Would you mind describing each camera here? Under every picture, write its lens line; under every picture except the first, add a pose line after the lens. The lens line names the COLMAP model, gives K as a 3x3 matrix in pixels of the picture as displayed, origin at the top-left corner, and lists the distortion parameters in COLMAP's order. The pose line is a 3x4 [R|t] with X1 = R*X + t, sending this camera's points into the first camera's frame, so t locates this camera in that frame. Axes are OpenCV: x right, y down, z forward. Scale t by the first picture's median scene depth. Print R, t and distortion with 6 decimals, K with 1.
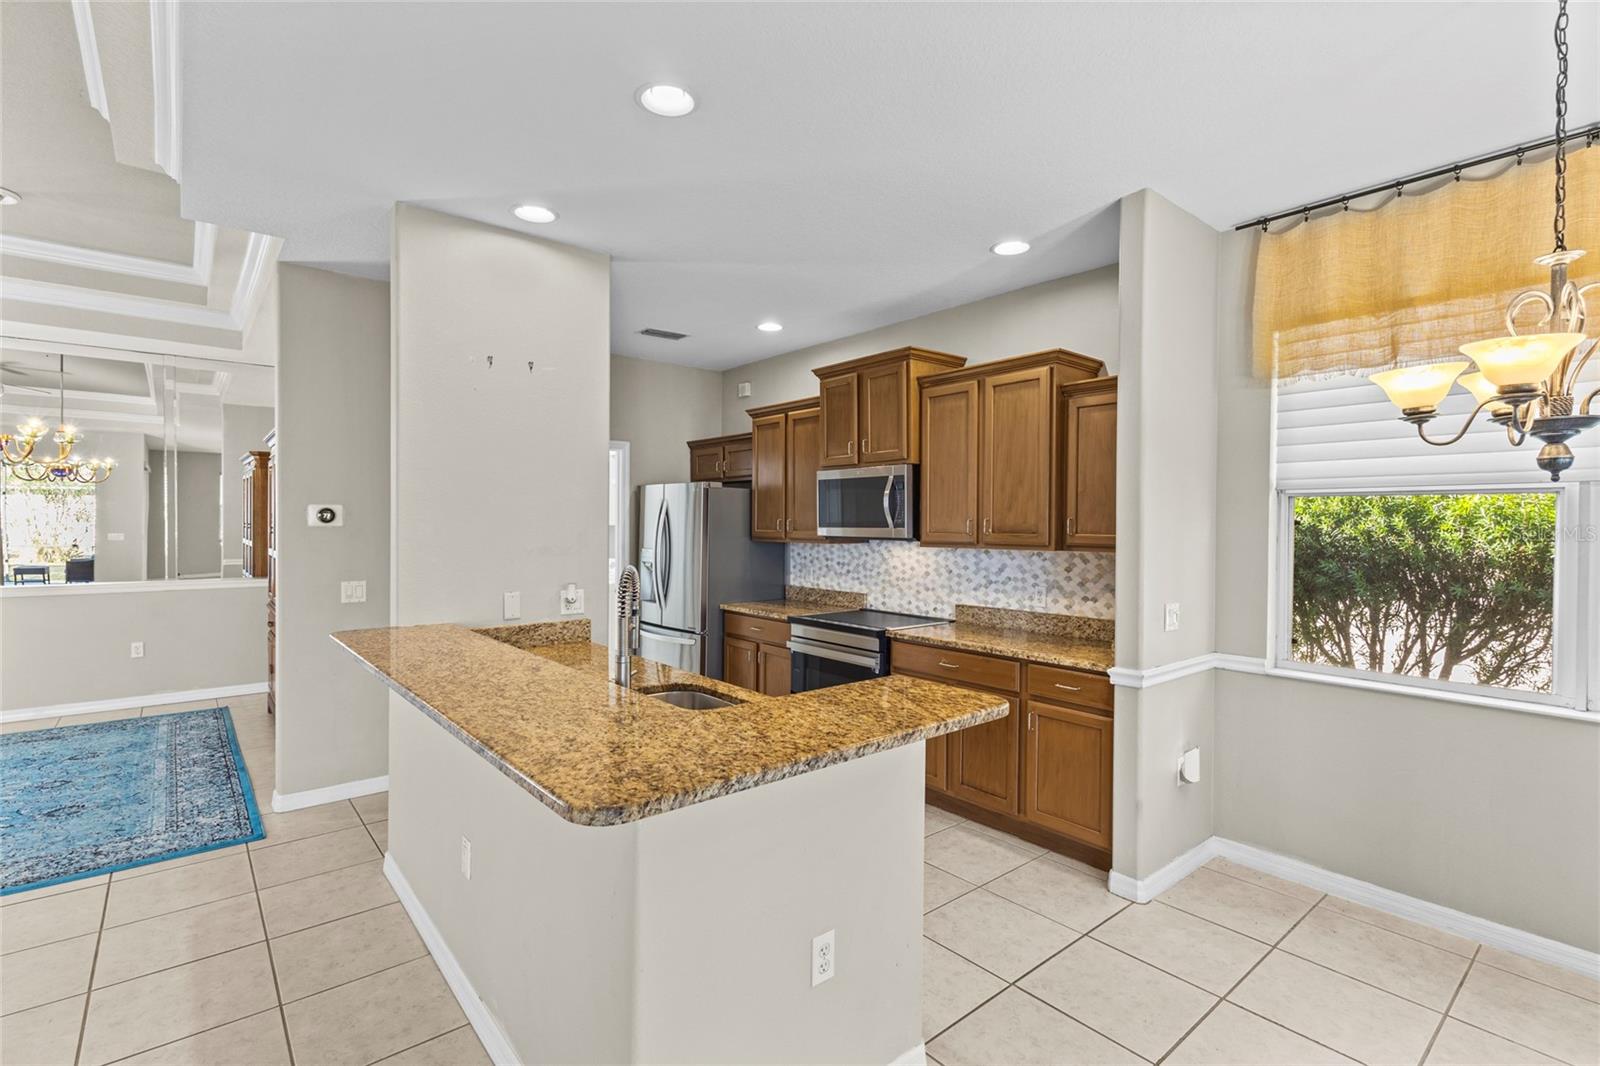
lens RADIAL K [[739.2, 0, 791.5], [0, 739.2, 530.9], [0, 0, 1]] dist [0.005150, 0.000775]
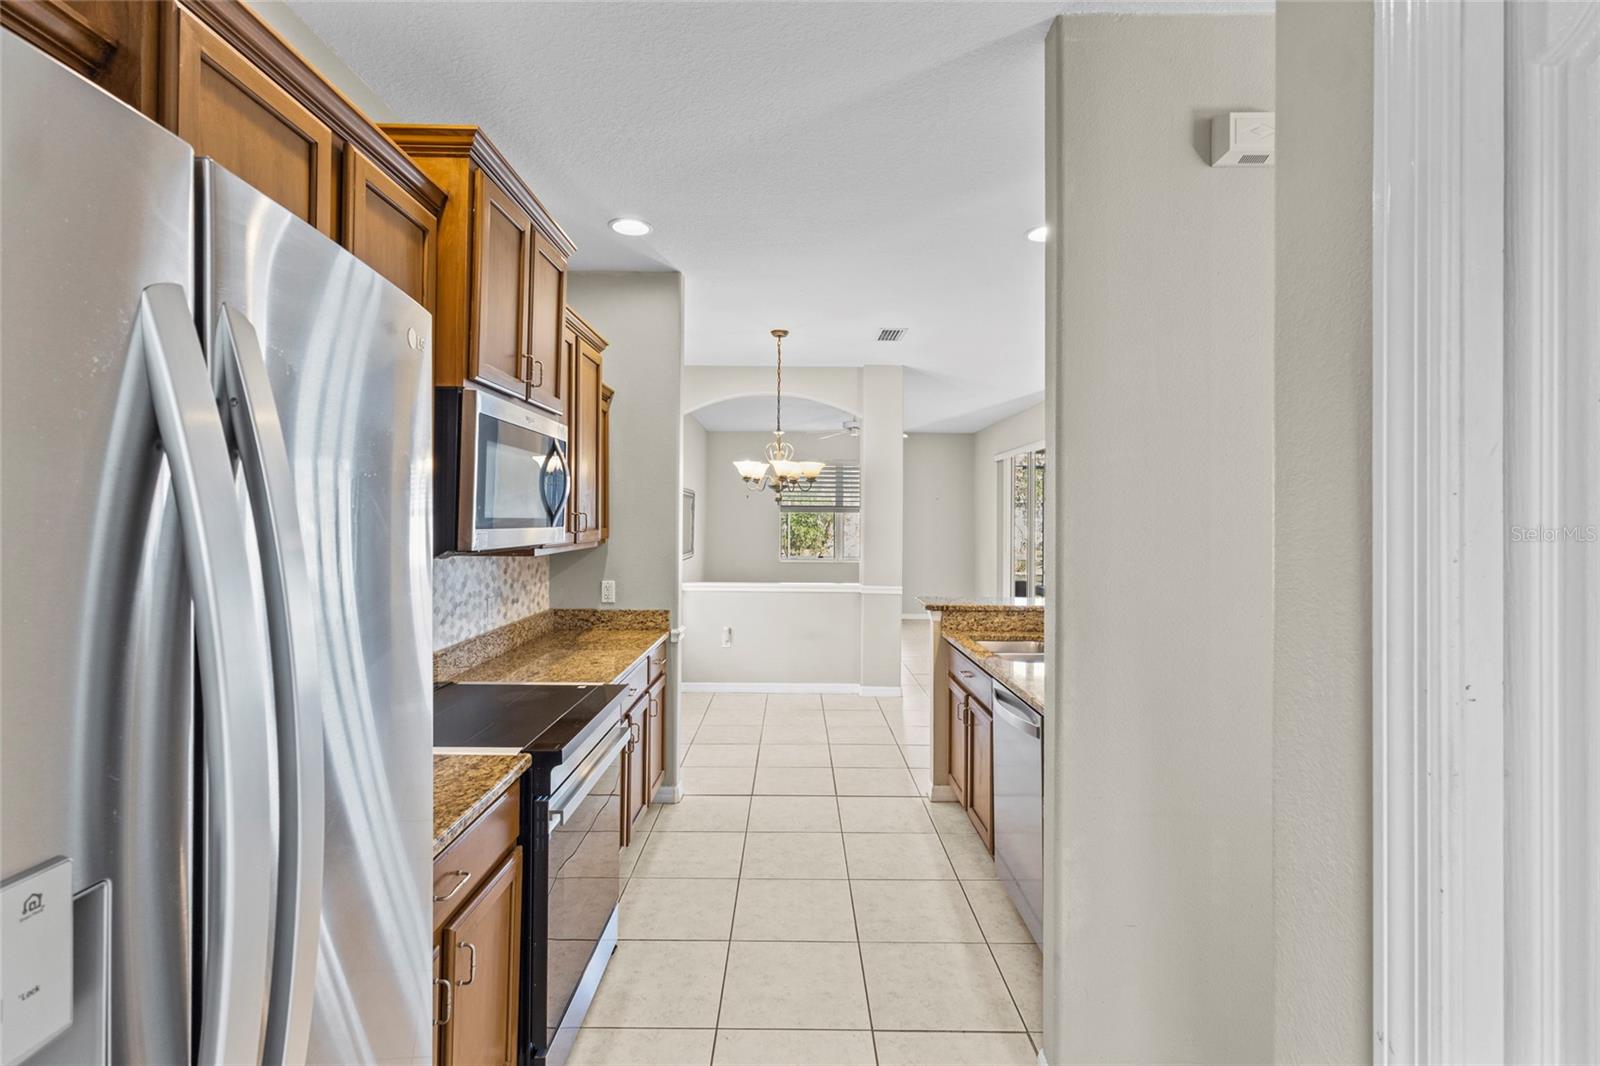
lens RADIAL K [[741.1, 0, 804.2], [0, 741.1, 520.8], [0, 0, 1]] dist [0.002275, -0.000230]
pose [[-0.783630, -0.006387, 0.621195, -0.429085], [0.000048, 0.999947, 0.010341, -0.014590], [-0.621228, 0.008133, -0.783588, 1.476048]]
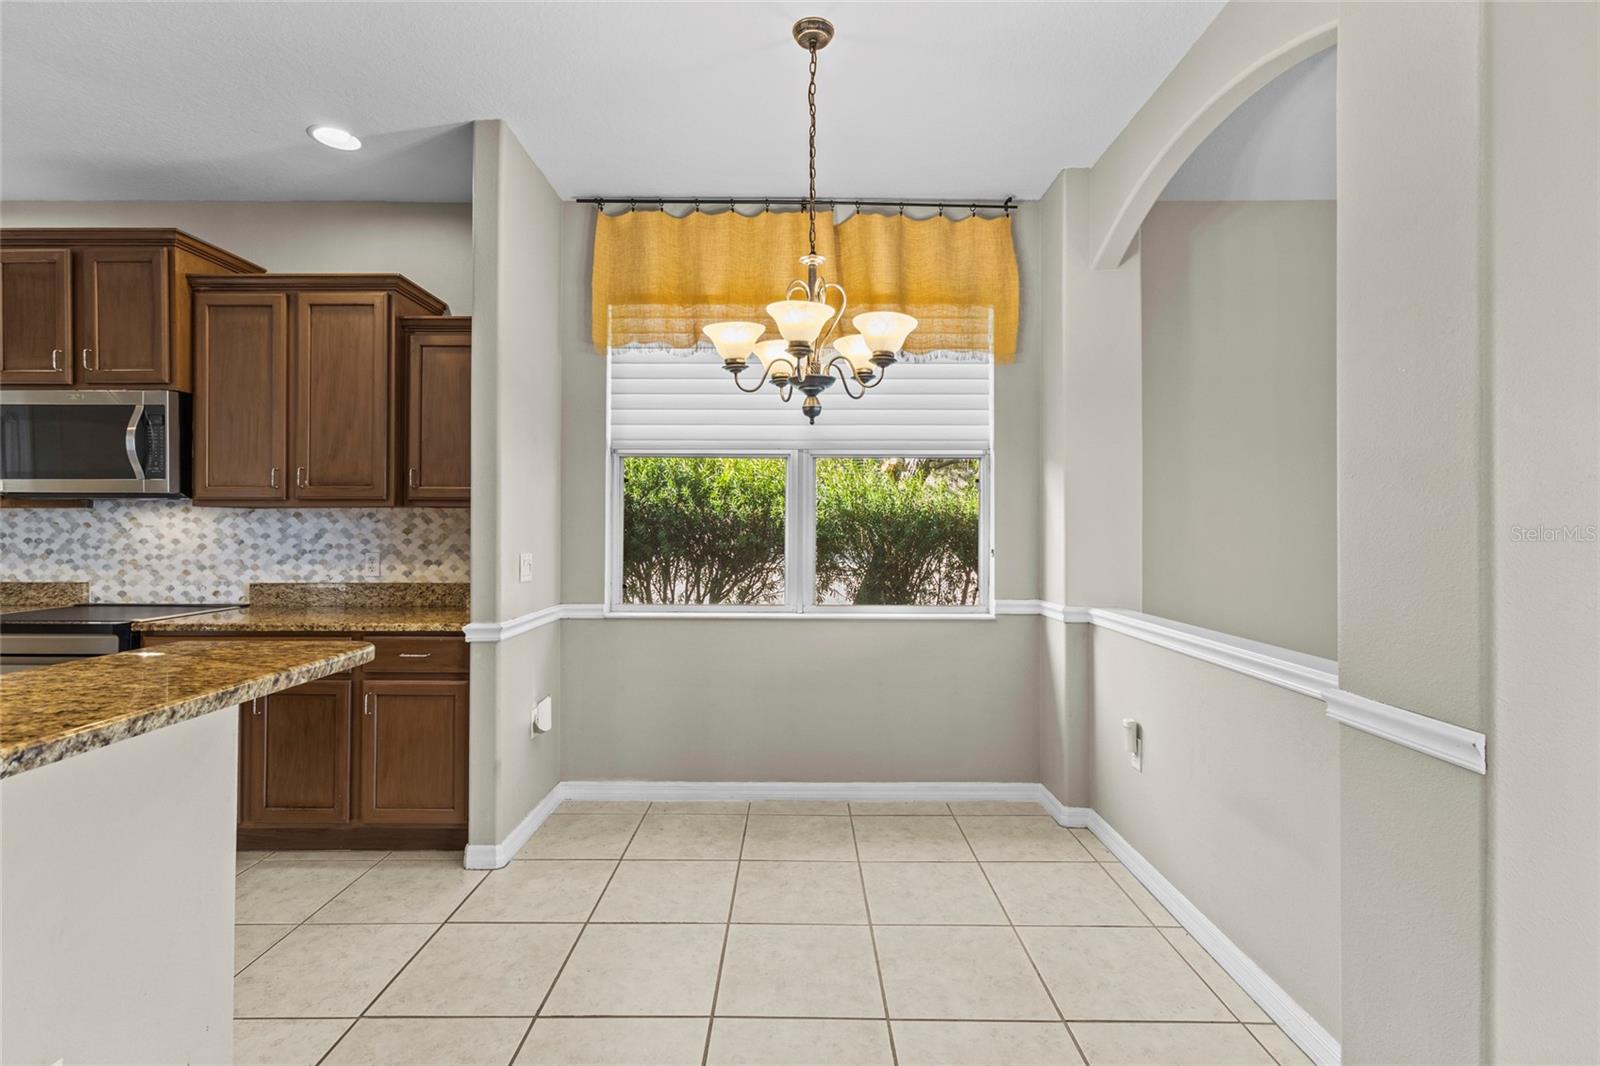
lens RADIAL K [[741.1, 0, 804.2], [0, 741.1, 520.8], [0, 0, 1]] dist [0.002275, -0.000230]
pose [[0.633798, 0.000594, 0.773498, -0.012470], [0.009733, 0.999914, -0.008742, 0.053310], [-0.773437, 0.013069, 0.633738, 0.069083]]
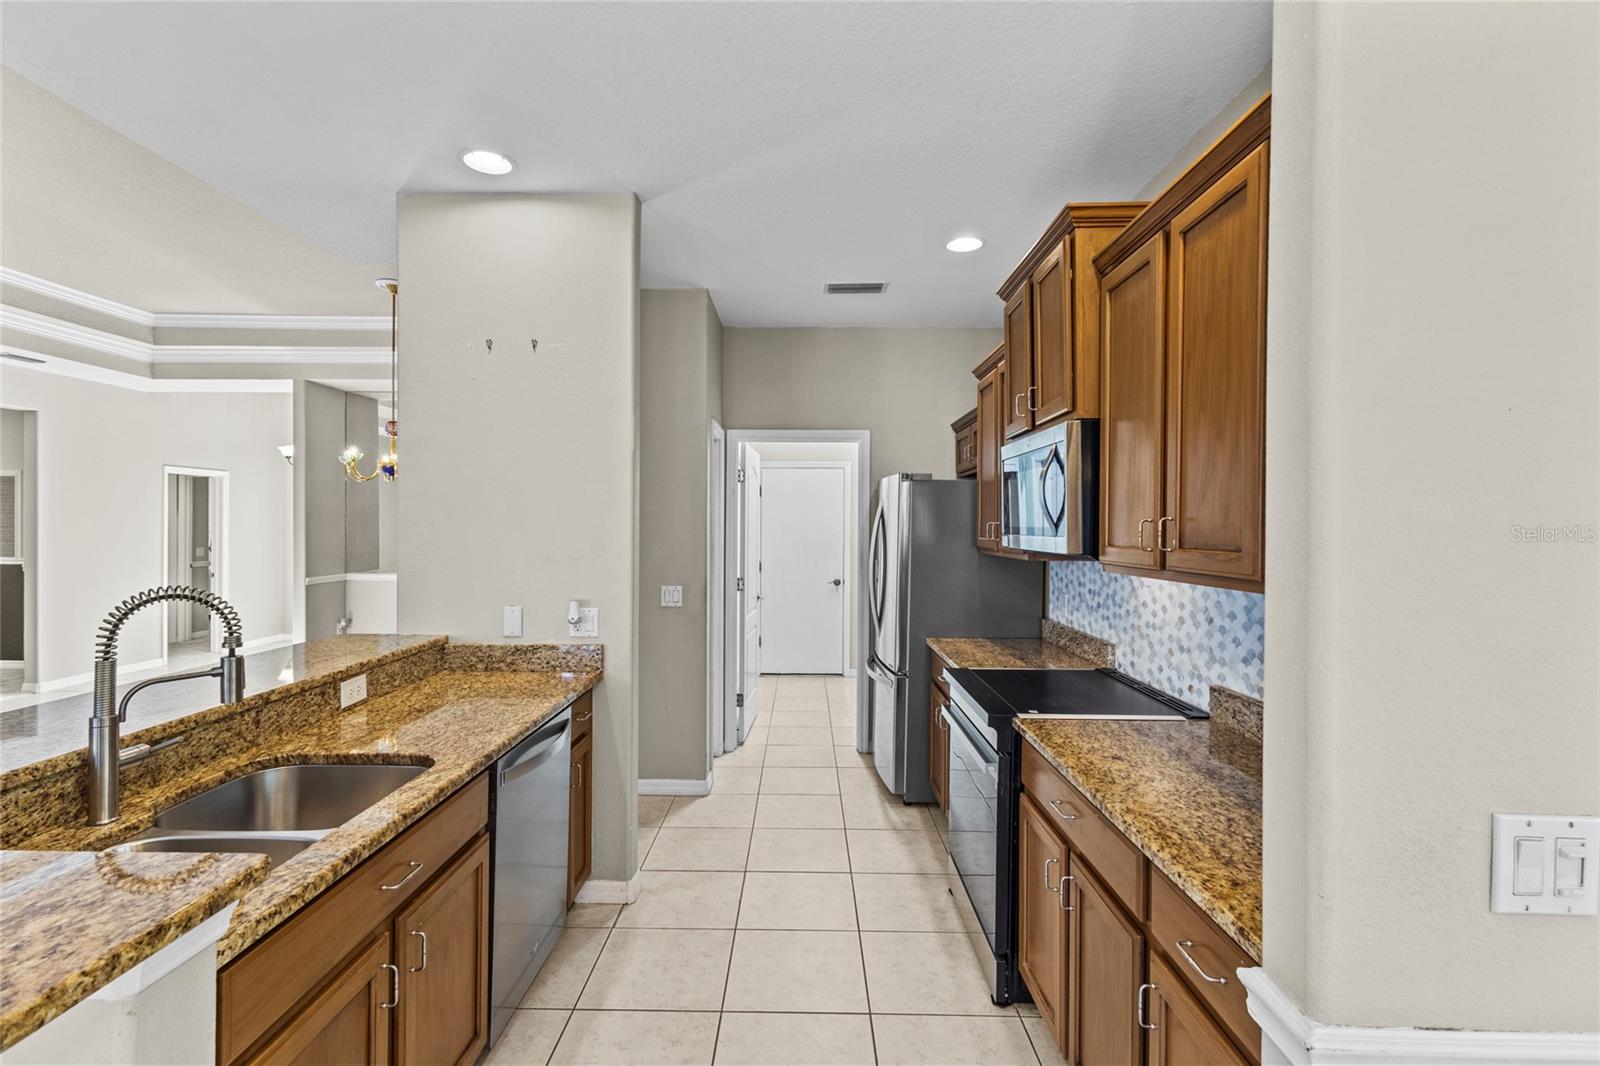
lens RADIAL K [[737.7, 0, 787.2], [0, 737.7, 529.7], [0, 0, 1]] dist [0.002727, 0.000501]
pose [[0.758457, 0.001985, -0.651721, 0.384530], [-0.008267, 0.999944, -0.006576, -0.003583], [0.651671, 0.010376, 0.758431, 0.483523]]
